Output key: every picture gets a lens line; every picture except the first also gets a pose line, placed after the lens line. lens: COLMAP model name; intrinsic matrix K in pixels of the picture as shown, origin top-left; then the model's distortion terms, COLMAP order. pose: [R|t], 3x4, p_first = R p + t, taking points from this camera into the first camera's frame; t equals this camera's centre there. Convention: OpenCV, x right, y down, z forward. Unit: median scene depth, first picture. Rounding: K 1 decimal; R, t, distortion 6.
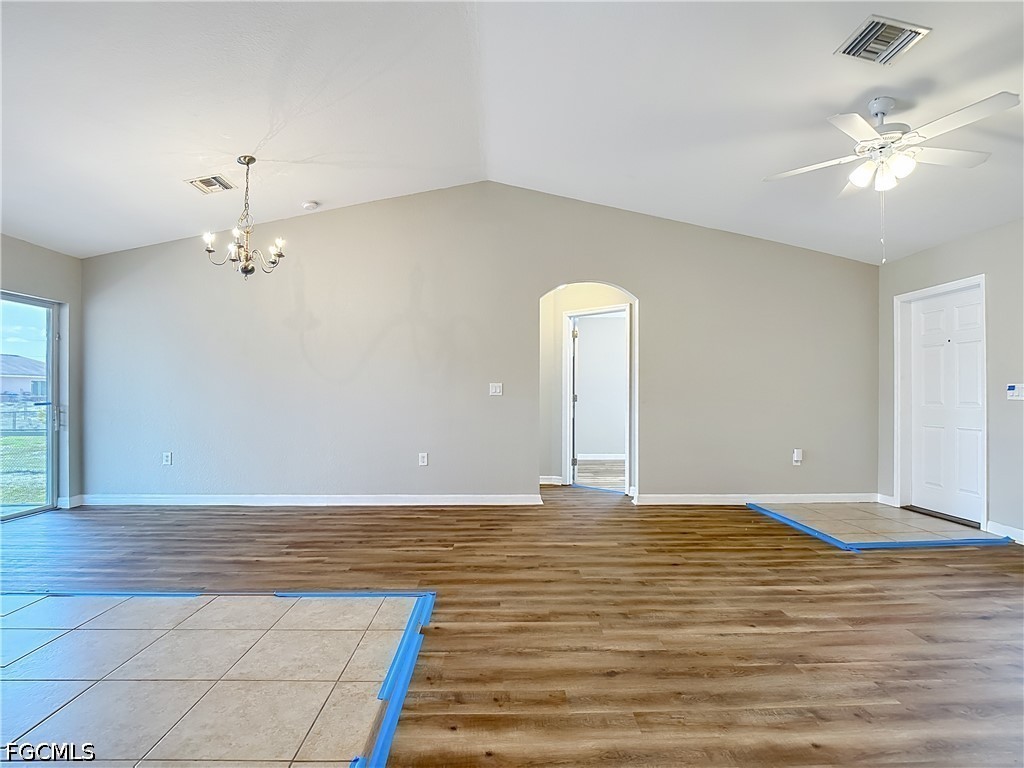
lens RADIAL K [[539.4, 0, 518.0], [0, 539.4, 397.4], [0, 0, 1]] dist [-0.012471, -0.005693]
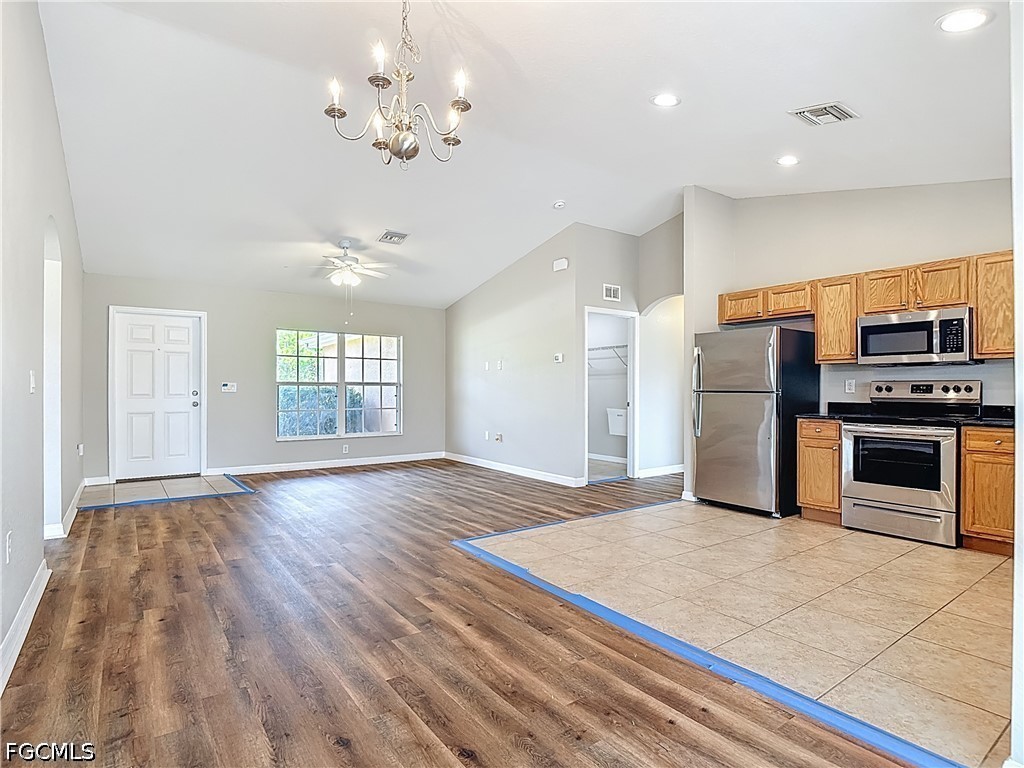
lens RADIAL K [[539.4, 0, 506.6], [0, 539.4, 385.8], [0, 0, 1]] dist [-0.012471, -0.005693]
pose [[-0.554989, -0.000366, 0.831857, -1.120225], [0.001708, 0.999997, 0.001580, -0.018249], [-0.831856, 0.002298, -0.554987, 1.367224]]
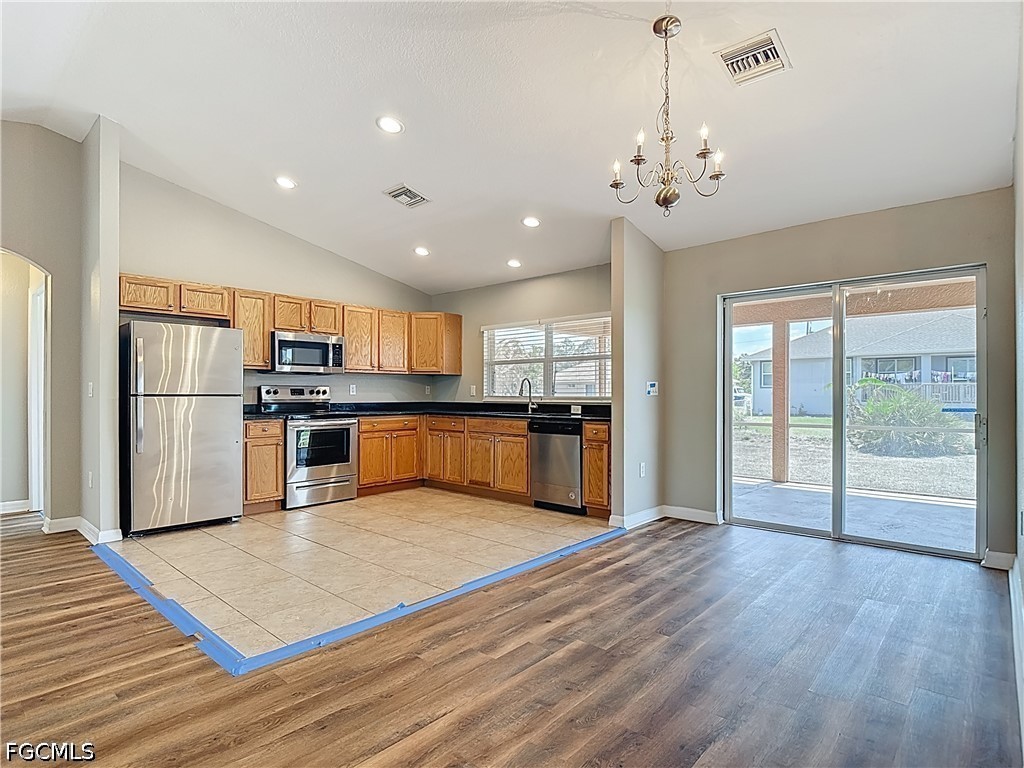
lens RADIAL K [[539.4, 0, 516.5], [0, 539.4, 394.0], [0, 0, 1]] dist [-0.012471, -0.005693]
pose [[-0.685280, -0.003192, -0.728273, 0.092502], [-0.009375, 0.999946, 0.004438, -0.015315], [0.728219, 0.009869, -0.685273, 1.486596]]
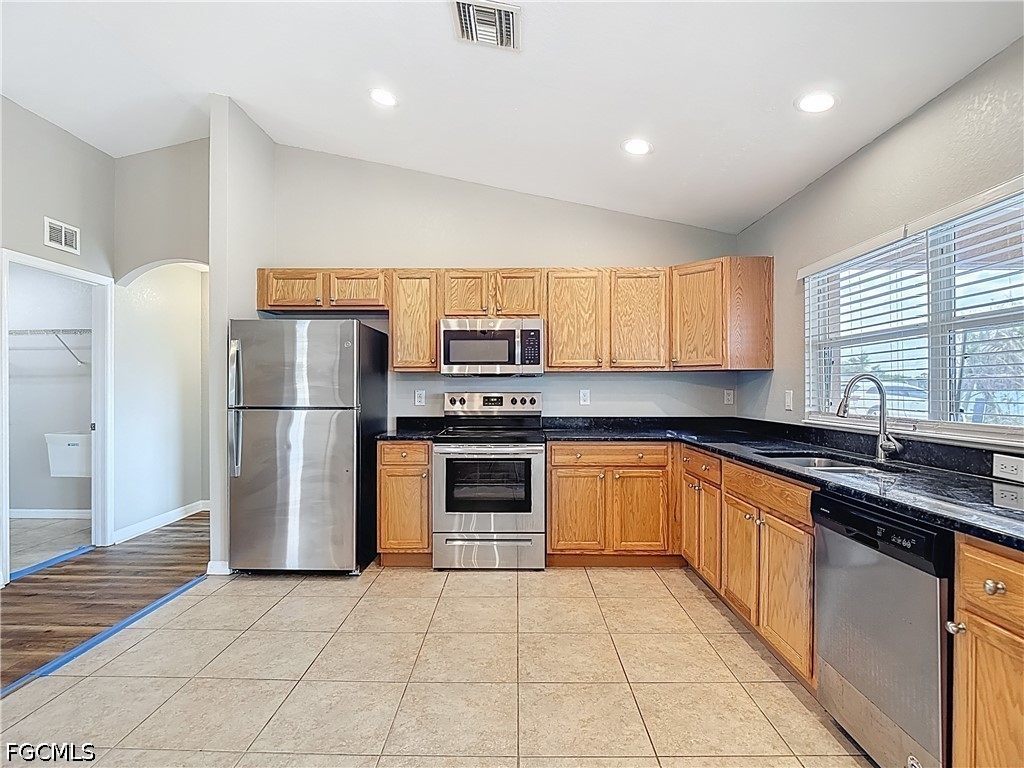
lens RADIAL K [[539.4, 0, 515.9], [0, 539.4, 388.2], [0, 0, 1]] dist [-0.012471, -0.005693]
pose [[-0.999318, -0.003616, 0.036758, -0.724575], [-0.003338, 0.999965, 0.007620, -0.044776], [-0.036784, 0.007492, -0.999295, 1.065286]]
